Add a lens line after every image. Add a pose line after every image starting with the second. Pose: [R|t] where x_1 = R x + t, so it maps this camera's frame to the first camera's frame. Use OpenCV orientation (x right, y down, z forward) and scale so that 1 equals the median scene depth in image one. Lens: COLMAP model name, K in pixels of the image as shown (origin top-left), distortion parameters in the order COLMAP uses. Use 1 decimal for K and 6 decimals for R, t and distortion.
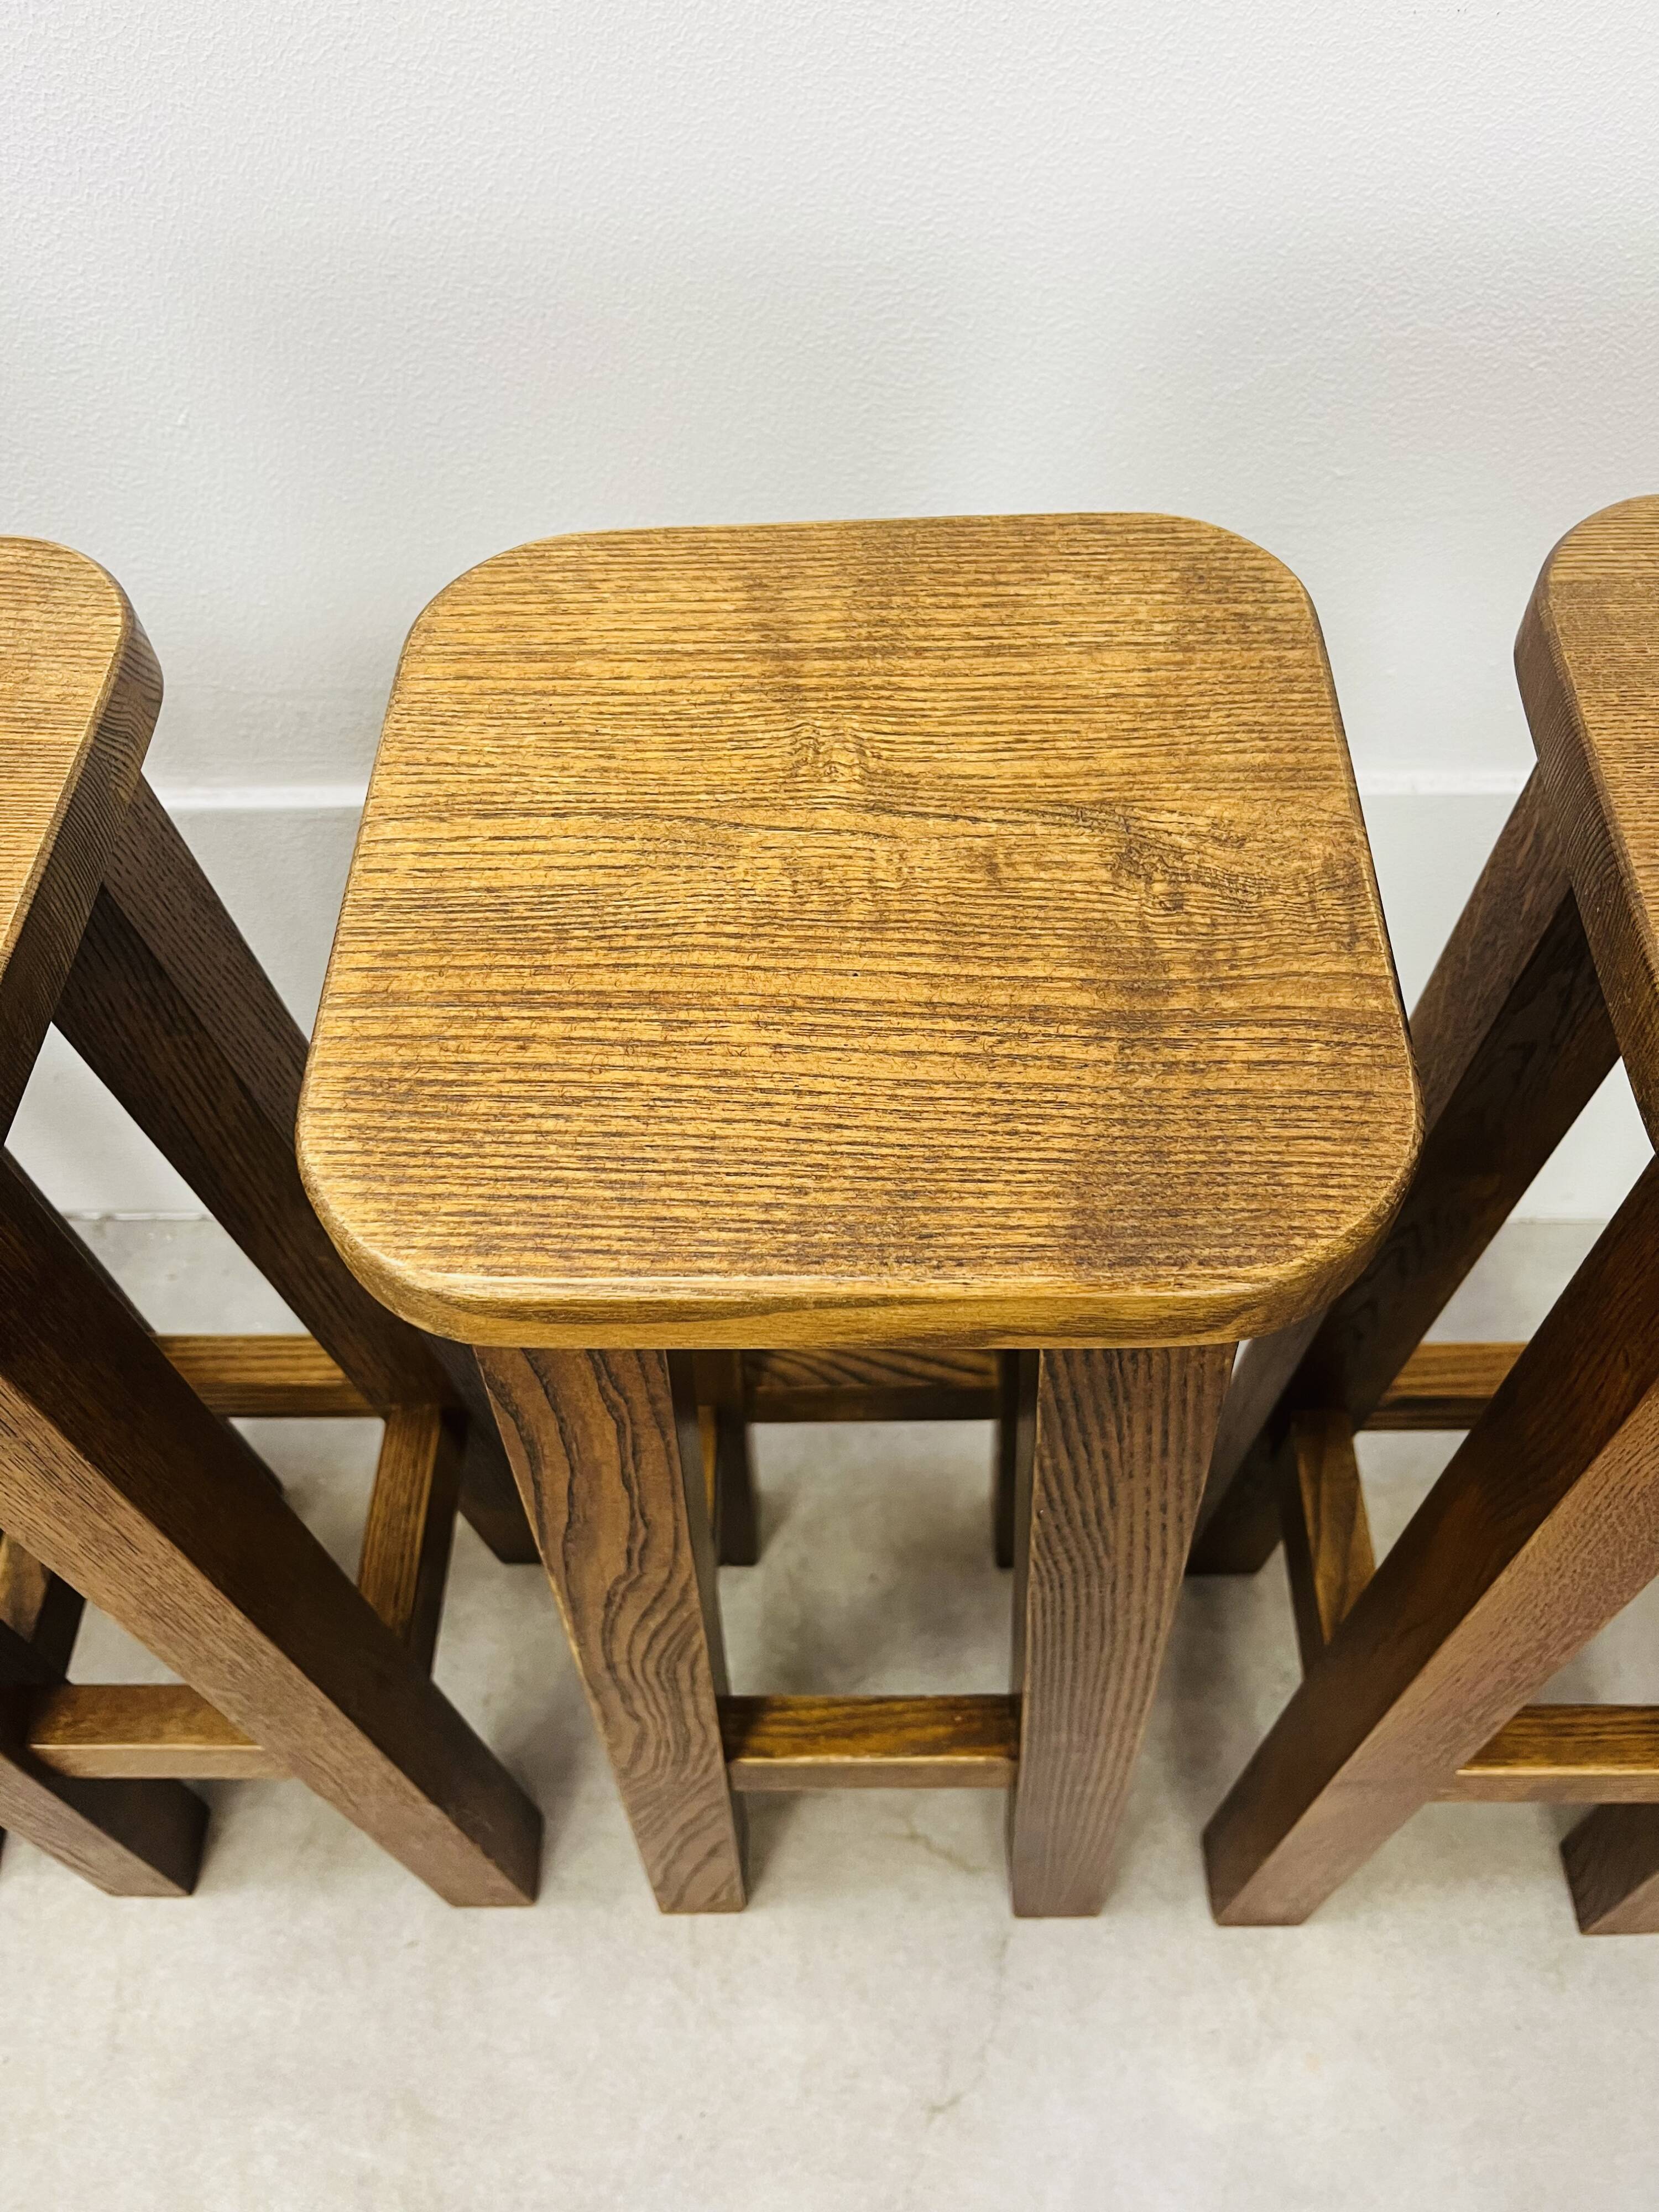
lens RADIAL K [[1731.2, 0, 811.0], [0, 1731.2, 1090.1], [0, 0, 1]] dist [0.030101, -0.065566]
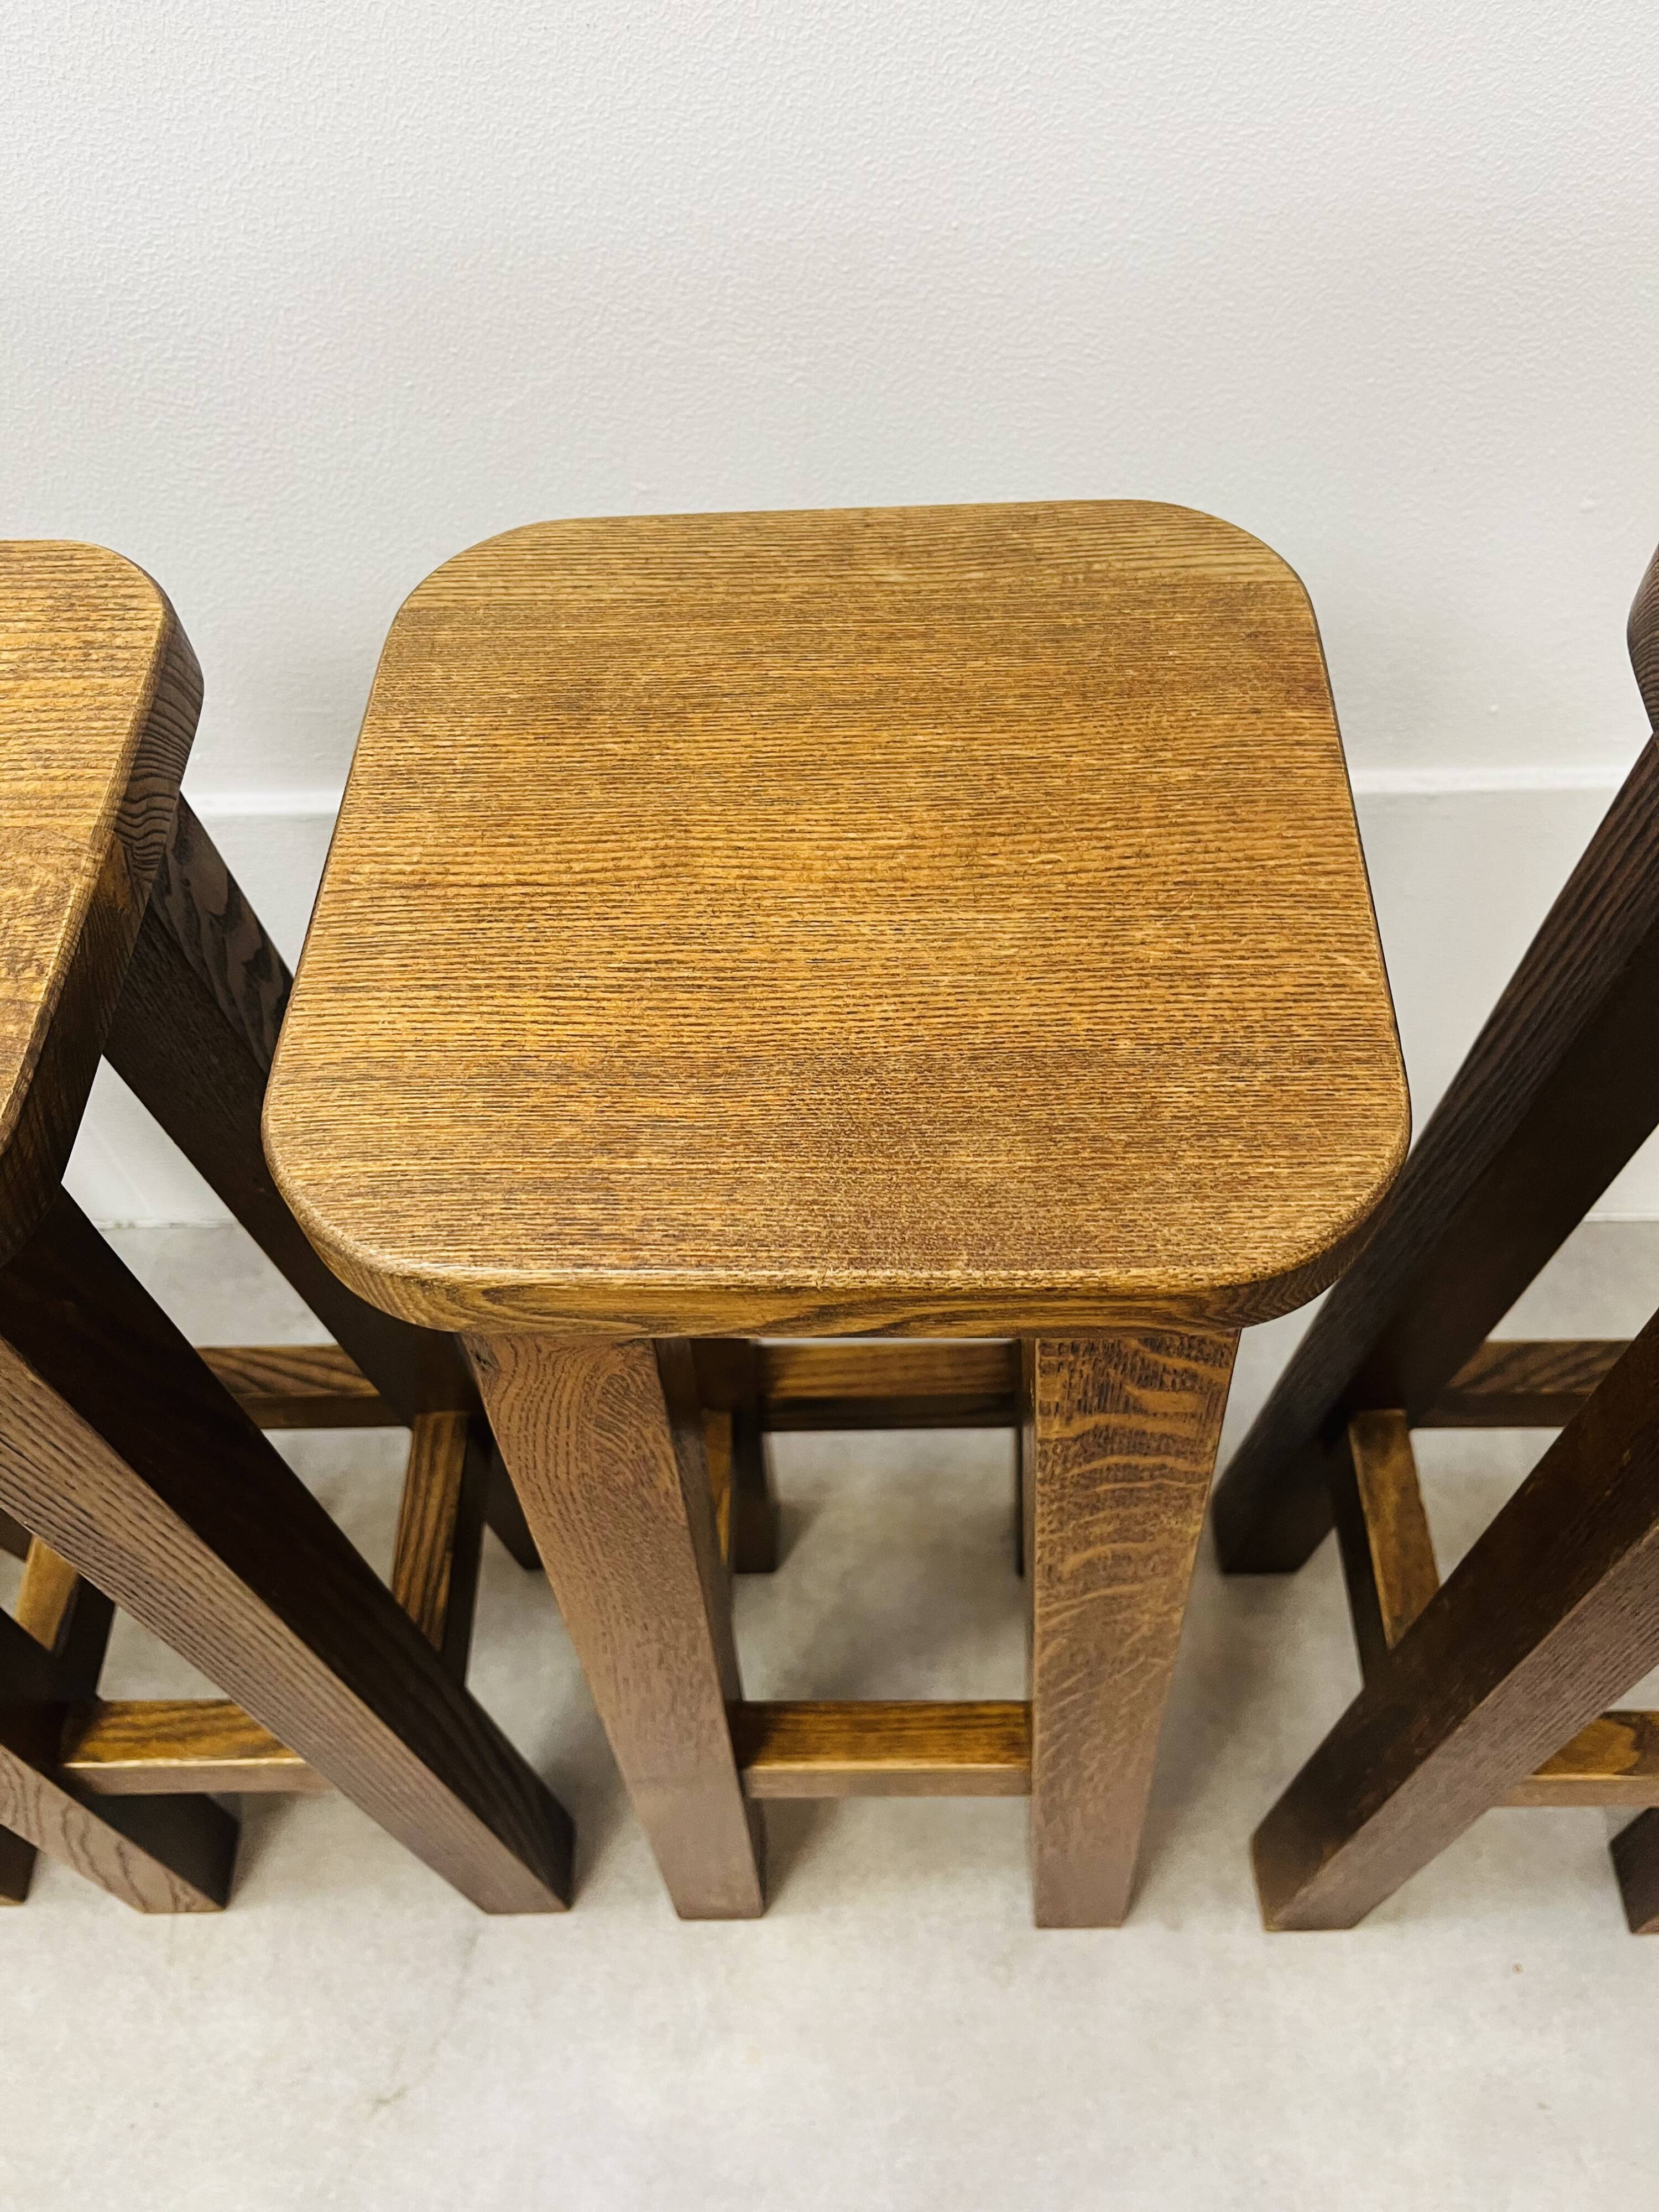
lens RADIAL K [[1731.2, 0, 819.6], [0, 1731.2, 1111.4], [0, 0, 1]] dist [0.030101, -0.065566]
pose [[0.999892, -0.012454, -0.007782, 0.340295], [0.012519, 0.999887, 0.008381, -0.000043], [0.007677, -0.008478, 0.999935, -0.011963]]
